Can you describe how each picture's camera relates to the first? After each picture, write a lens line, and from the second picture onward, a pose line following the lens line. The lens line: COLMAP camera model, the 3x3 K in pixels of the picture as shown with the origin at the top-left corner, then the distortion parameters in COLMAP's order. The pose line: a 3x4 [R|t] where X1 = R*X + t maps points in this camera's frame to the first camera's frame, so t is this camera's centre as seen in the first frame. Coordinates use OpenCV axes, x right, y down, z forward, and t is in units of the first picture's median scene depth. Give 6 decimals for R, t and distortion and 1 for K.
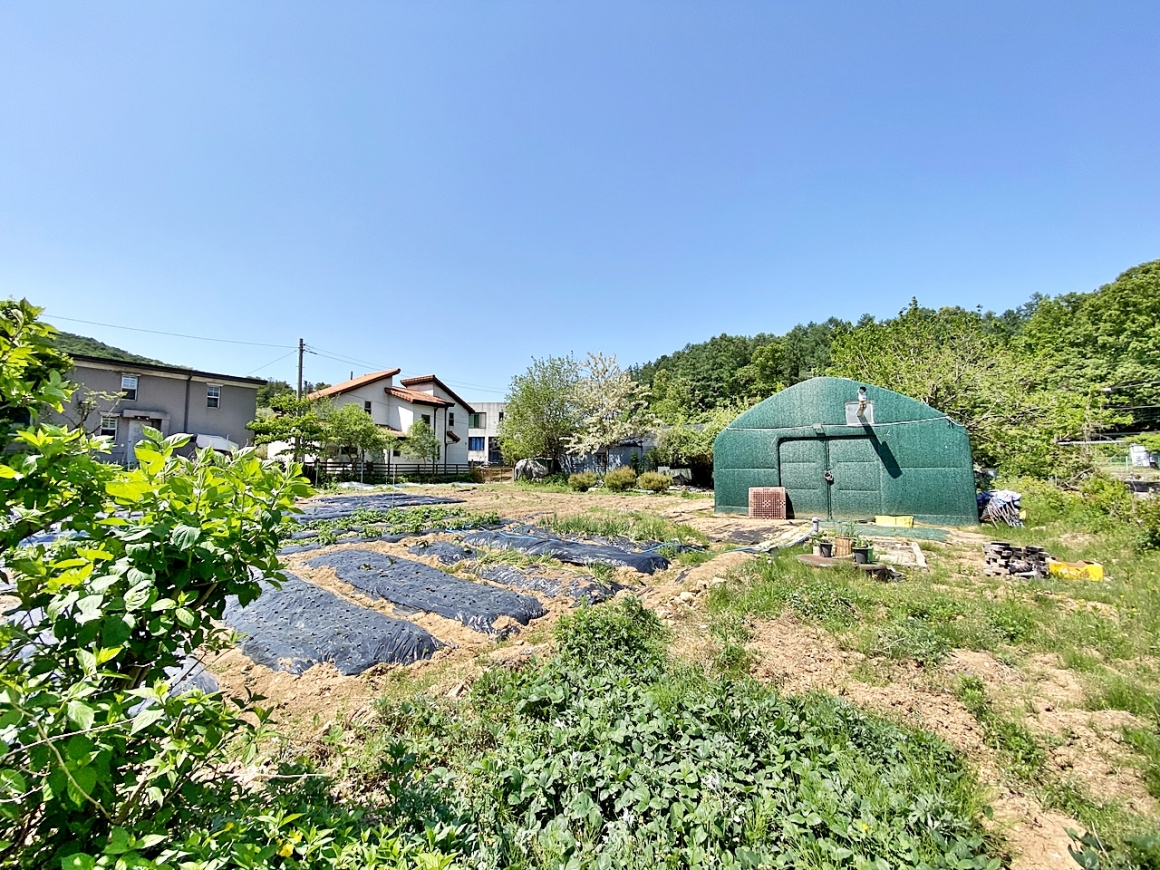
lens RADIAL K [[468.2, 0, 573.2], [0, 468.2, 430.7], [0, 0, 1]] dist [0.017111, -0.018481]
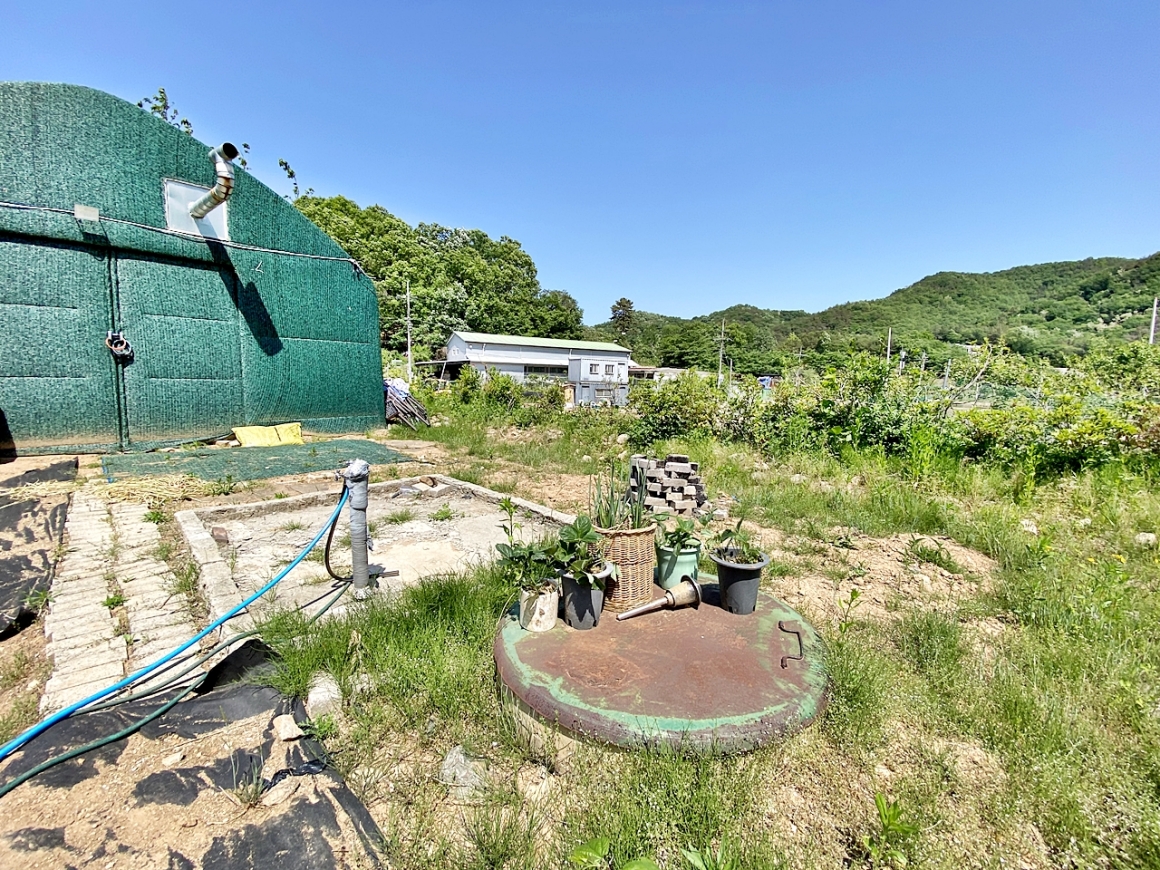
lens RADIAL K [[468.2, 0, 578.9], [0, 468.2, 433.5], [0, 0, 1]] dist [0.017111, -0.018481]
pose [[0.127413, -0.108071, 0.985944, 0.064555], [-0.111936, 0.986129, 0.122557, 0.028511], [-0.985513, -0.125978, 0.113549, 0.197701]]
